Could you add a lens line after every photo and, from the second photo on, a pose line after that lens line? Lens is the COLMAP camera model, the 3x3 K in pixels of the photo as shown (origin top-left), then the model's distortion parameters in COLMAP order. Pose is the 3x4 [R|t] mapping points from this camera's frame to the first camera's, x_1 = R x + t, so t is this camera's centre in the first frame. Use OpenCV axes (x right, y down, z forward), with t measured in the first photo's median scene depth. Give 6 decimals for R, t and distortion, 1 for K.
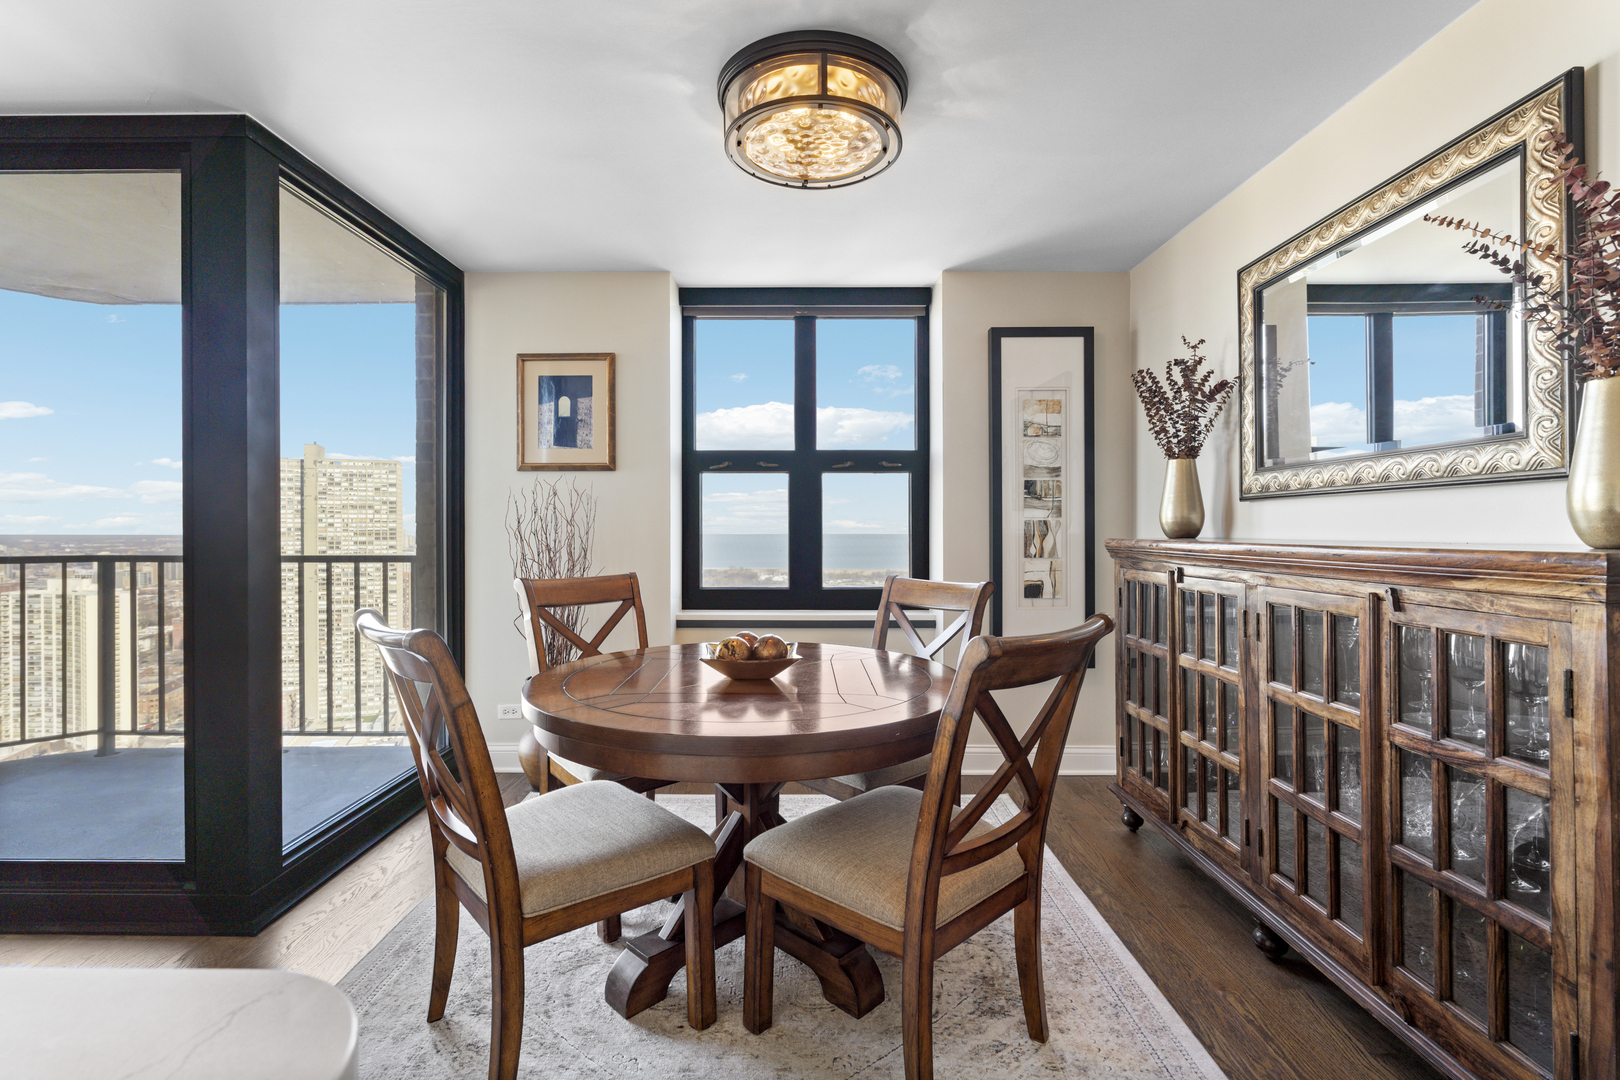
lens RADIAL K [[732.6, 0, 807.6], [0, 732.6, 527.5], [0, 0, 1]] dist [-0.002065, -0.000009]
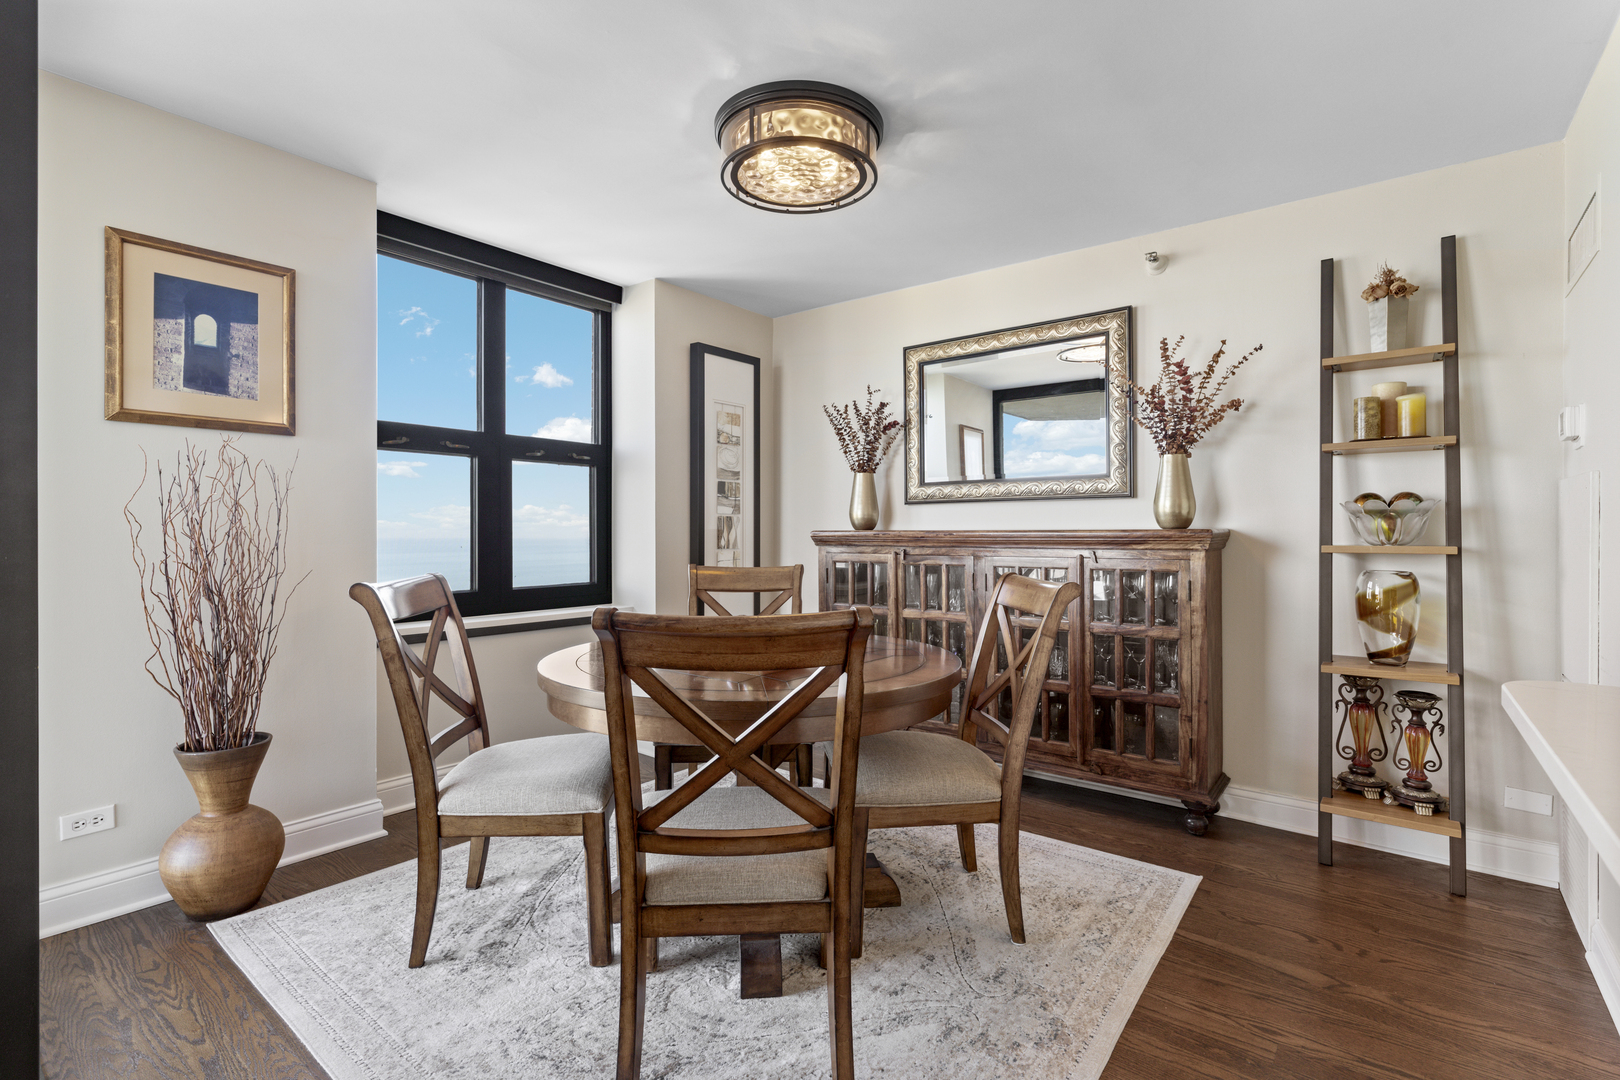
lens RADIAL K [[746.3, 0, 799.7], [0, 746.3, 532.3], [0, 0, 1]] dist [-0.002828, -0.000163]
pose [[0.619664, -0.000544, 0.784867, -0.539606], [-0.001086, 0.999998, 0.001551, 0.013840], [-0.784866, -0.001813, 0.619662, 0.175159]]
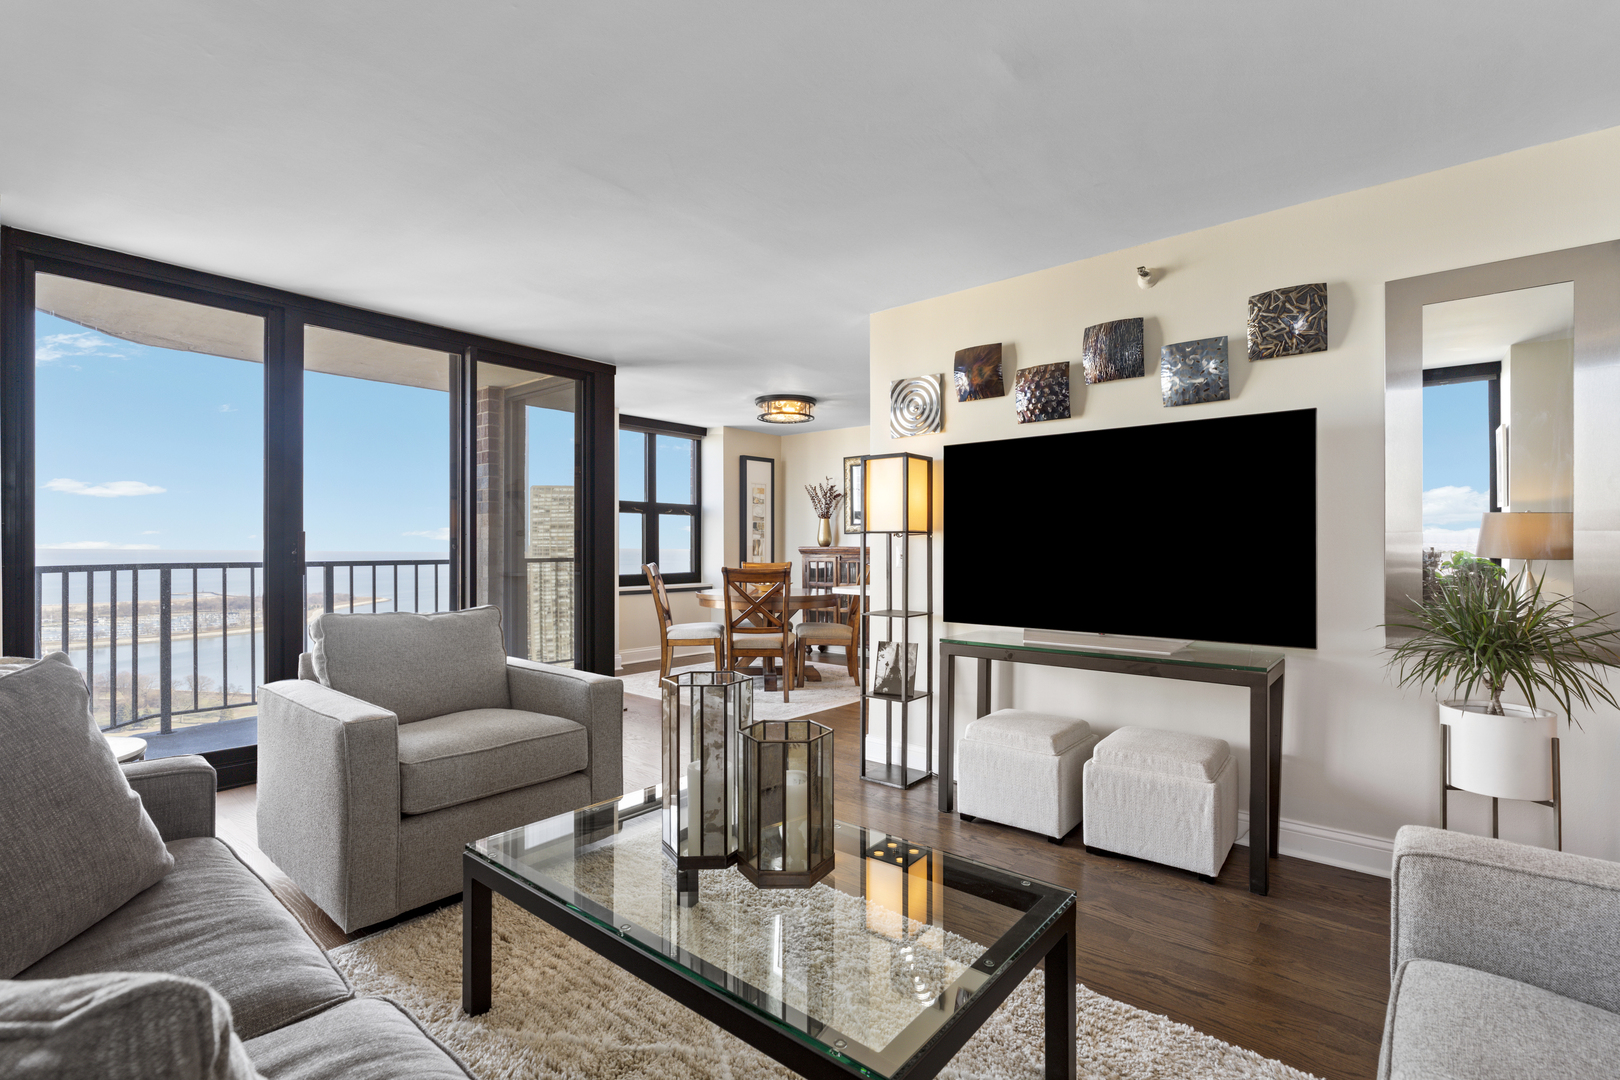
lens RADIAL K [[732.4, 0, 806.4], [0, 732.4, 538.5], [0, 0, 1]] dist [-0.001229, 0.000015]
pose [[0.634449, 0.008277, 0.772920, -1.384118], [-0.001230, 0.999952, -0.009699, 0.009793], [-0.772963, 0.005203, 0.634429, -0.598533]]
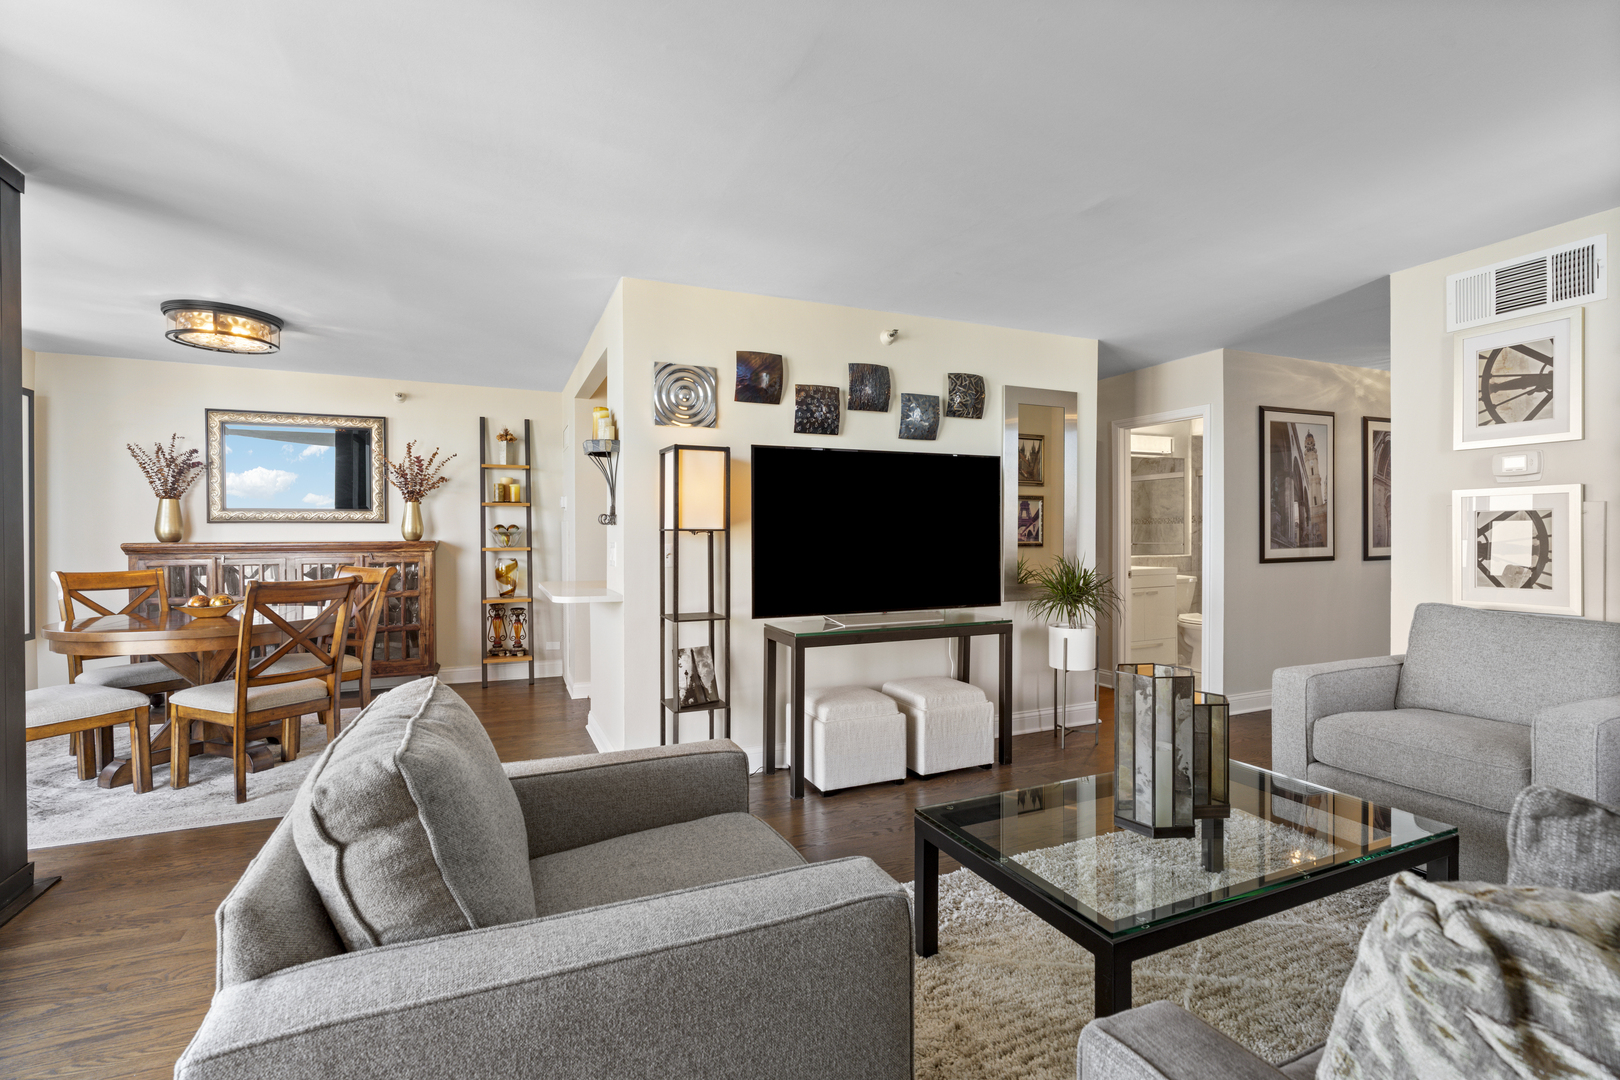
lens RADIAL K [[732.4, 0, 806.4], [0, 732.4, 538.5], [0, 0, 1]] dist [-0.001229, 0.000015]
pose [[-0.406503, -0.006235, 0.913628, -1.444710], [-0.000422, 0.999978, 0.006636, -0.004909], [-0.913649, 0.002312, -0.406496, 0.231190]]
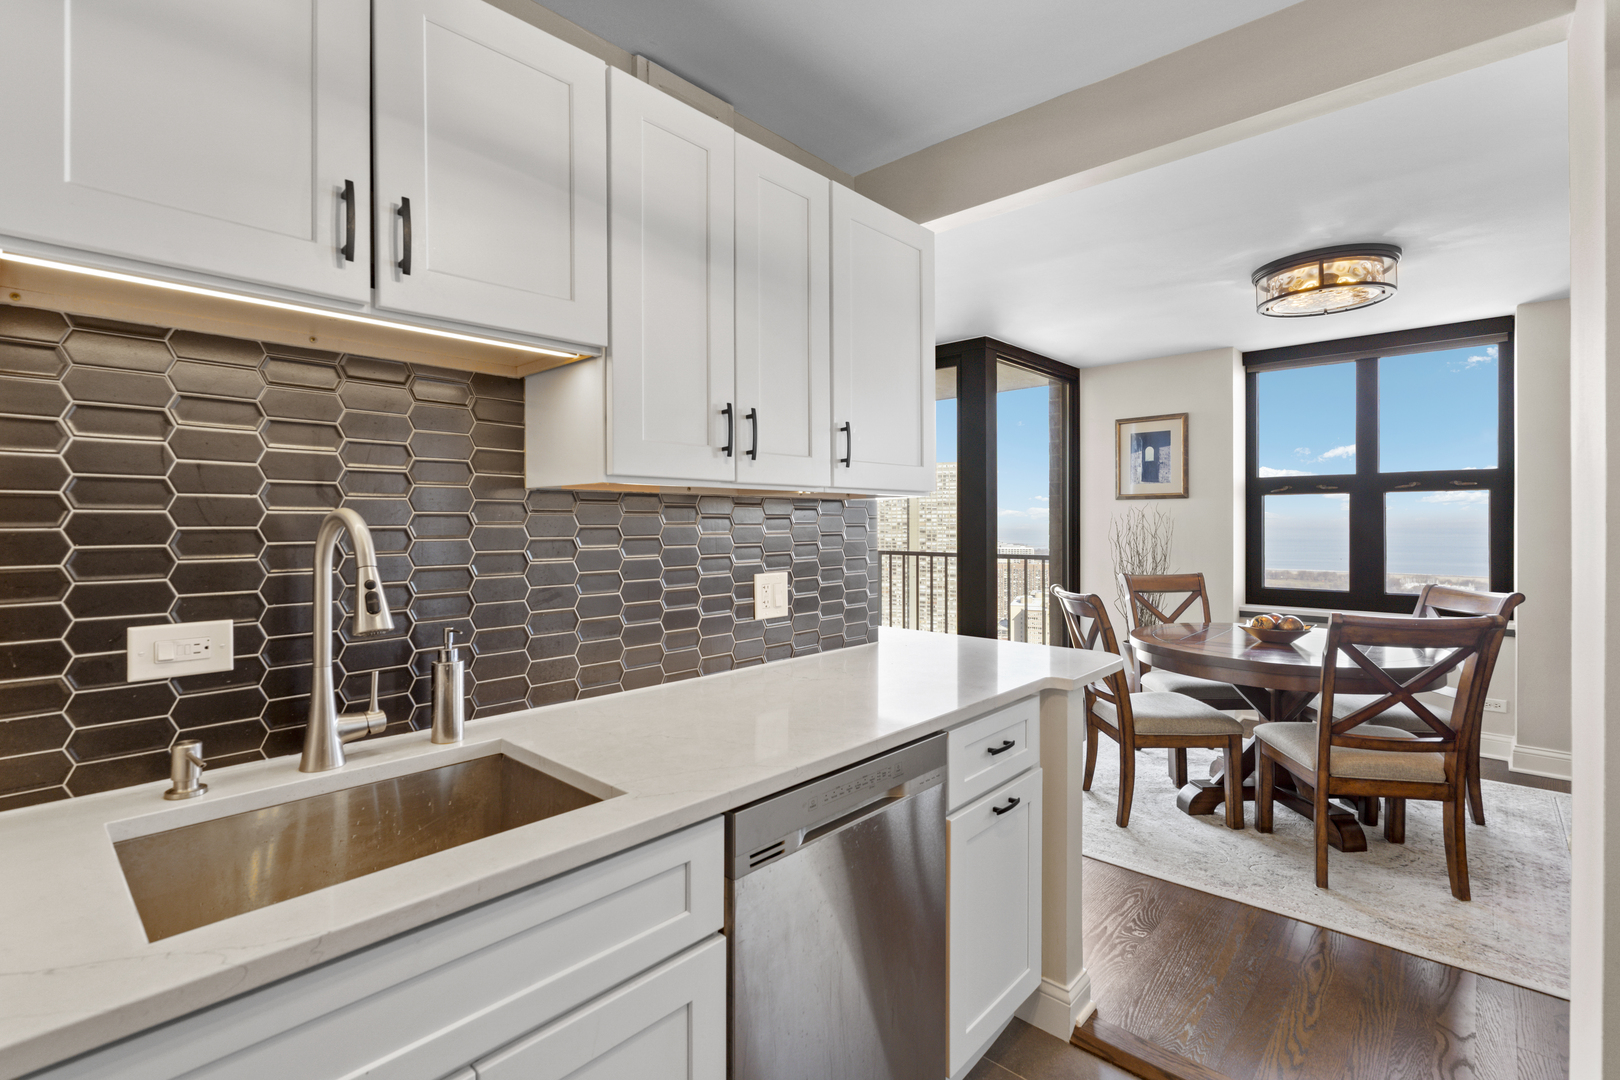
lens RADIAL K [[746.3, 0, 799.7], [0, 746.3, 532.3], [0, 0, 1]] dist [-0.002828, -0.000163]
pose [[0.732807, 0.005353, -0.680416, 0.159540], [0.004556, 0.999908, 0.012774, -0.035618], [0.680421, -0.012461, 0.732715, -0.536353]]
